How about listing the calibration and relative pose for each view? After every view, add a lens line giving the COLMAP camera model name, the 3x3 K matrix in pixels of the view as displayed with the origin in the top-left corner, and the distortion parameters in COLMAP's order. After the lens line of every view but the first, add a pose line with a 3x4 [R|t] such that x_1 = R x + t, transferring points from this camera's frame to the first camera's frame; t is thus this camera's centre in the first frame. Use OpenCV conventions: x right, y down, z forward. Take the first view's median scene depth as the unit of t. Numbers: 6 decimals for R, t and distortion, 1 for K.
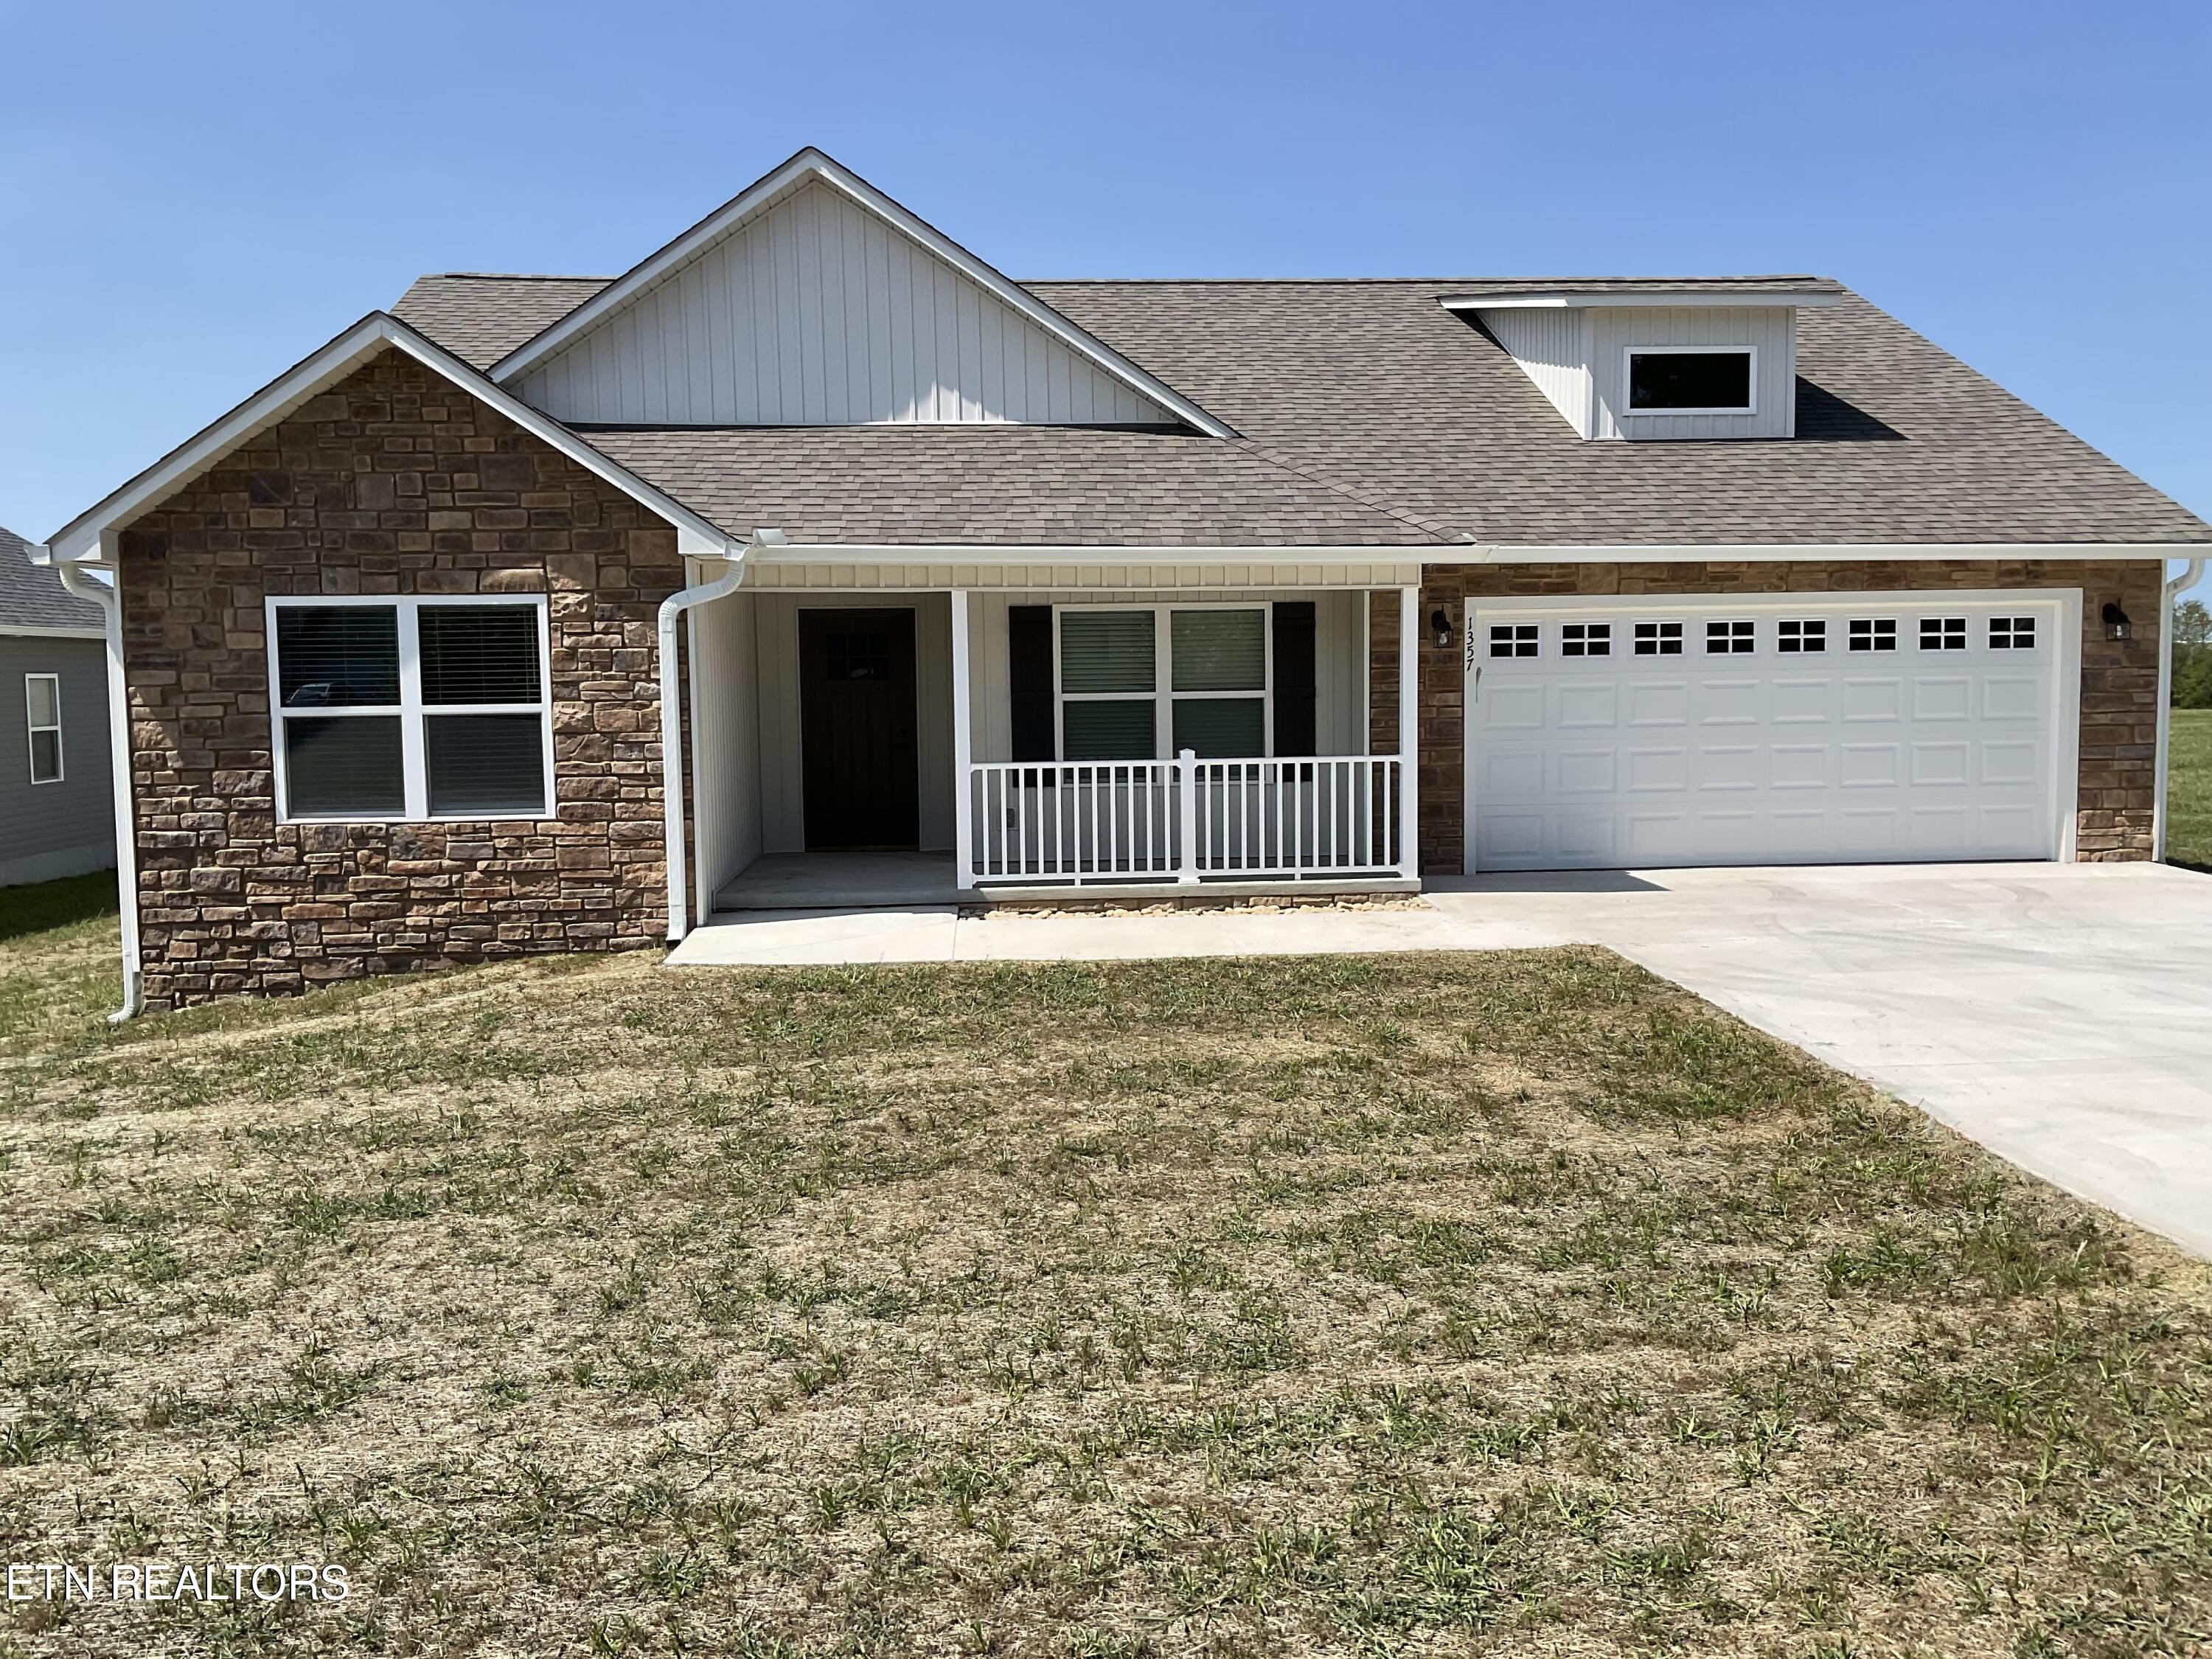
lens RADIAL K [[1803.6, 0, 1093.7], [0, 1803.6, 821.9], [0, 0, 1]] dist [0.121579, -0.253044]
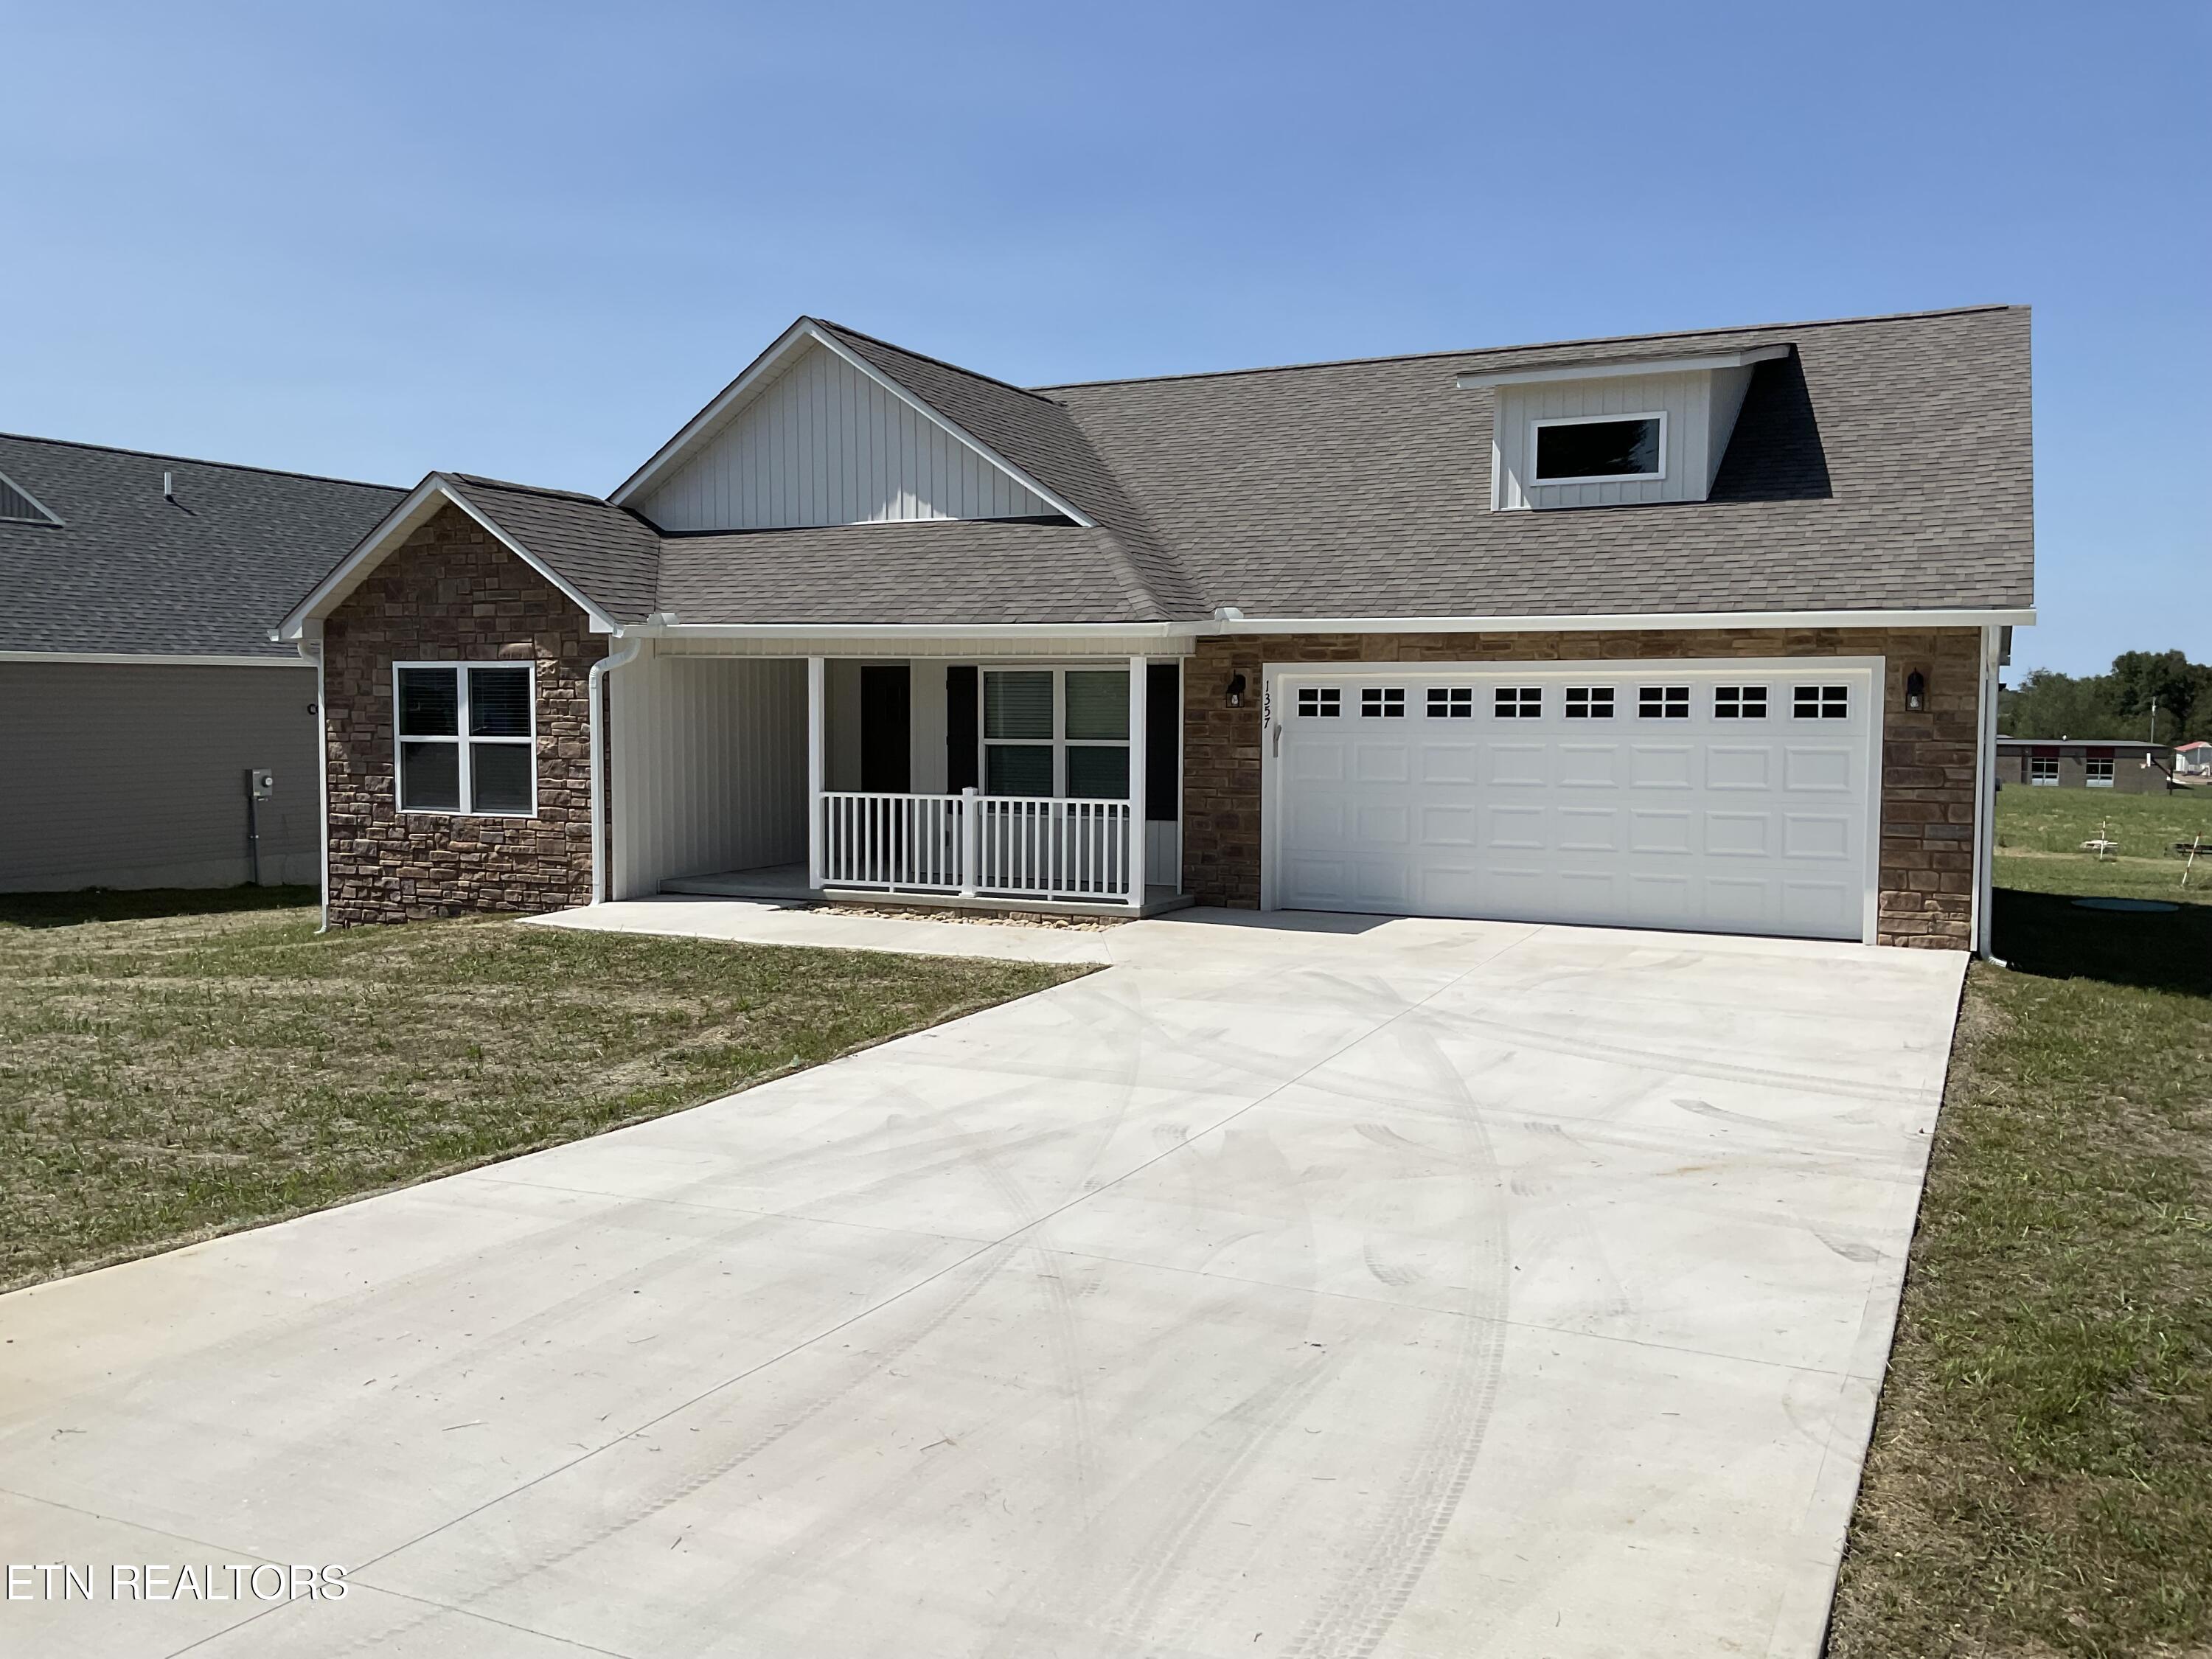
lens RADIAL K [[1803.6, 0, 1093.7], [0, 1803.6, 821.9], [0, 0, 1]] dist [0.121579, -0.253044]
pose [[0.871899, 0.048173, -0.487310, 0.721114], [-0.056562, 0.998396, -0.002505, -0.018410], [0.486408, 0.029748, 0.873225, -0.026950]]
